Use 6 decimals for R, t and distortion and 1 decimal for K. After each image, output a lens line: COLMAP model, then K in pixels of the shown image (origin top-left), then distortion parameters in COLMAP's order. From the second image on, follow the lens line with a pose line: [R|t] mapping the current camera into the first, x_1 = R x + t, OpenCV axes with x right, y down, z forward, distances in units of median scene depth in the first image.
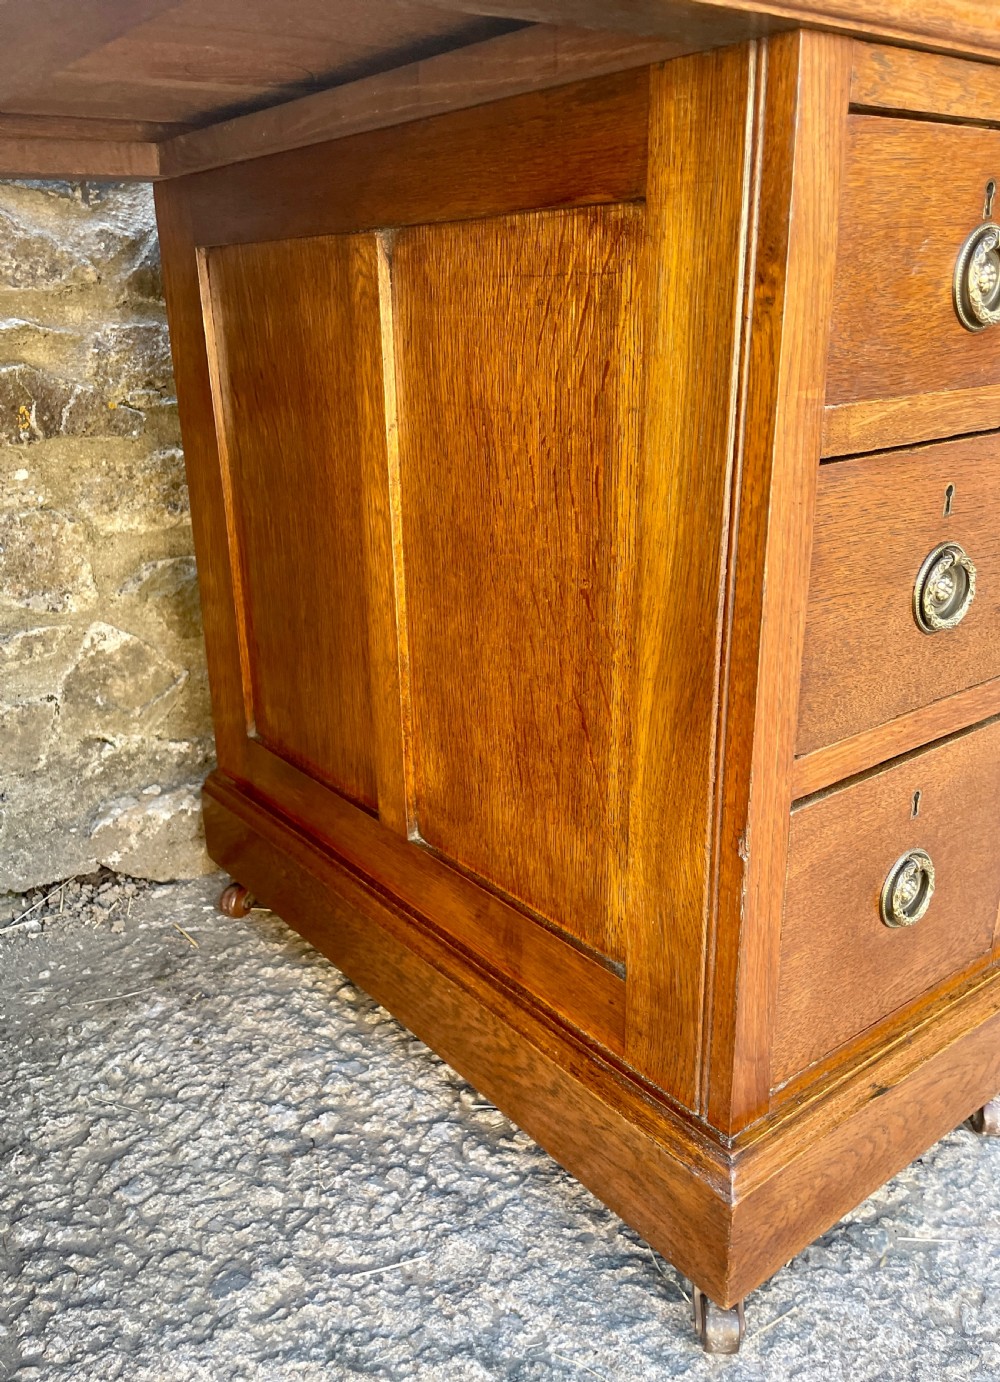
lens RADIAL K [[1107.8, 0, 463.2], [0, 1107.8, 670.6], [0, 0, 1]] dist [0.077823, -0.104419]
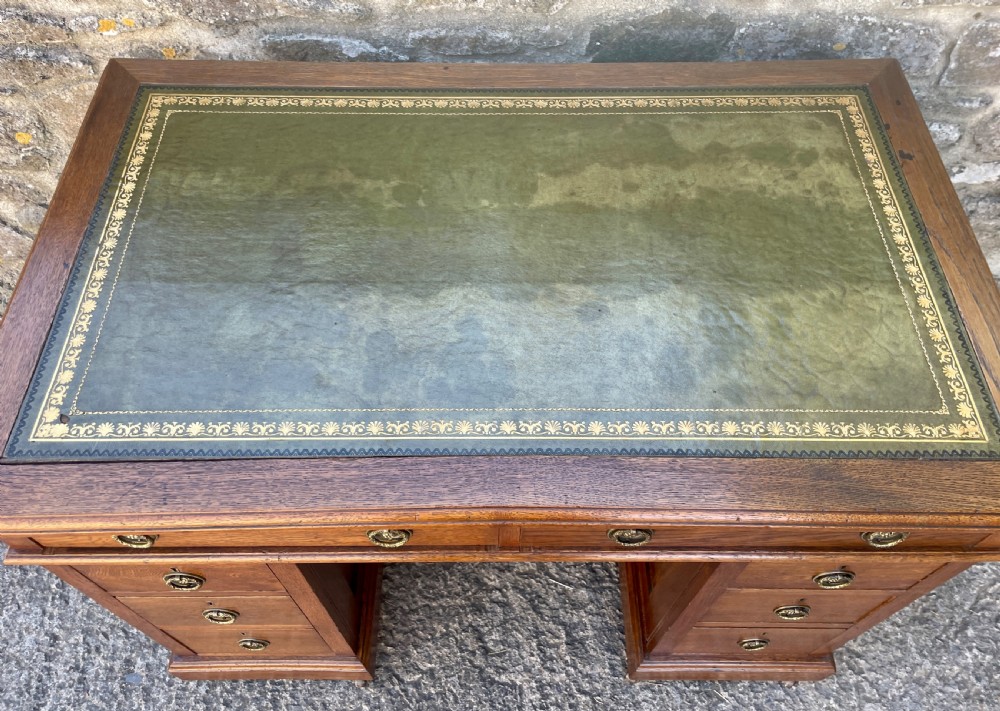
lens RADIAL K [[788.5, 0, 492.7], [0, 788.5, 323.9], [0, 0, 1]] dist [0.075171, -0.103391]
pose [[0.804560, 0.512844, -0.299458, 0.065202], [-0.226068, 0.730765, 0.644108, -1.255710], [0.549160, -0.450526, 0.703882, -0.288952]]
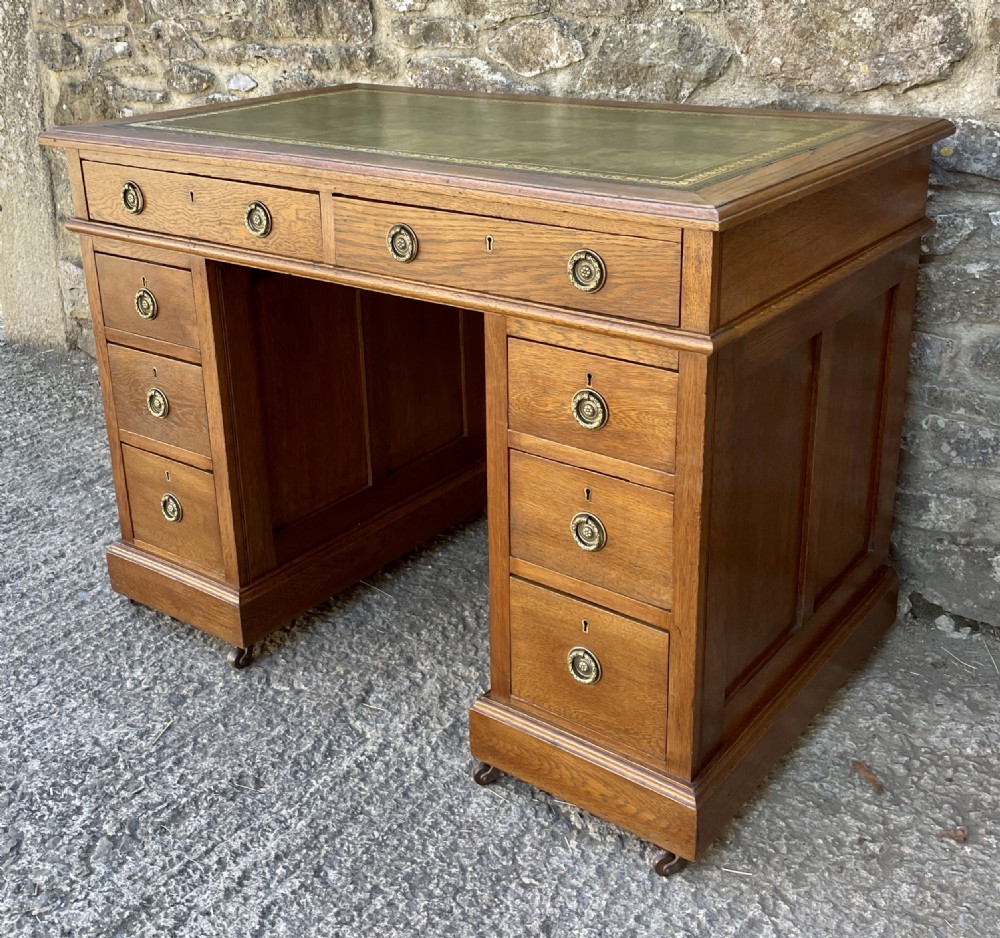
lens RADIAL K [[1231.7, 0, 474.3], [0, 1231.7, 357.1], [0, 0, 1]] dist [0.051364, 0.000000]
pose [[0.270884, 0.337627, -0.901460, 1.927604], [-0.298485, 0.919776, 0.254793, -0.745666], [0.915166, 0.200053, 0.349929, -0.088656]]
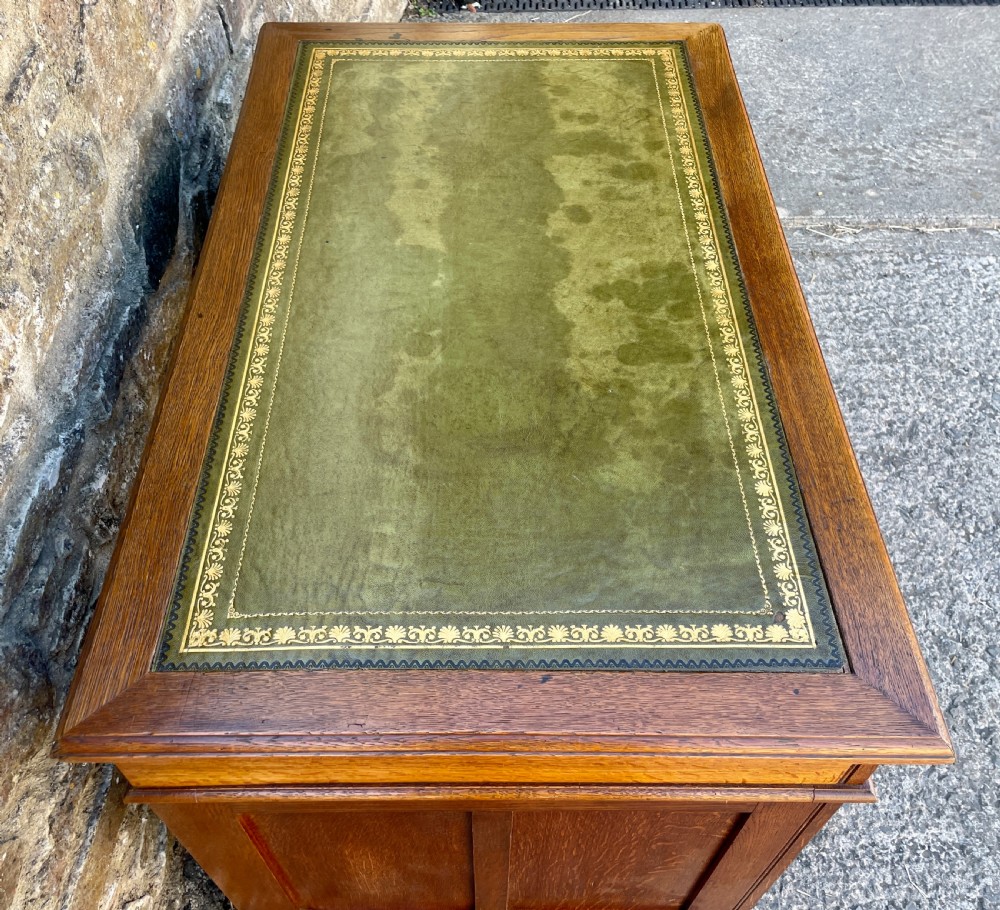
lens RADIAL K [[943.6, 0, 489.0], [0, 943.6, 463.4], [0, 0, 1]] dist [0.022149, 0.000000]
pose [[0.591830, -0.607484, 0.529811, -1.291463], [0.244630, 0.761647, 0.600042, -1.178402], [-0.768045, -0.225515, 0.599374, -0.250241]]
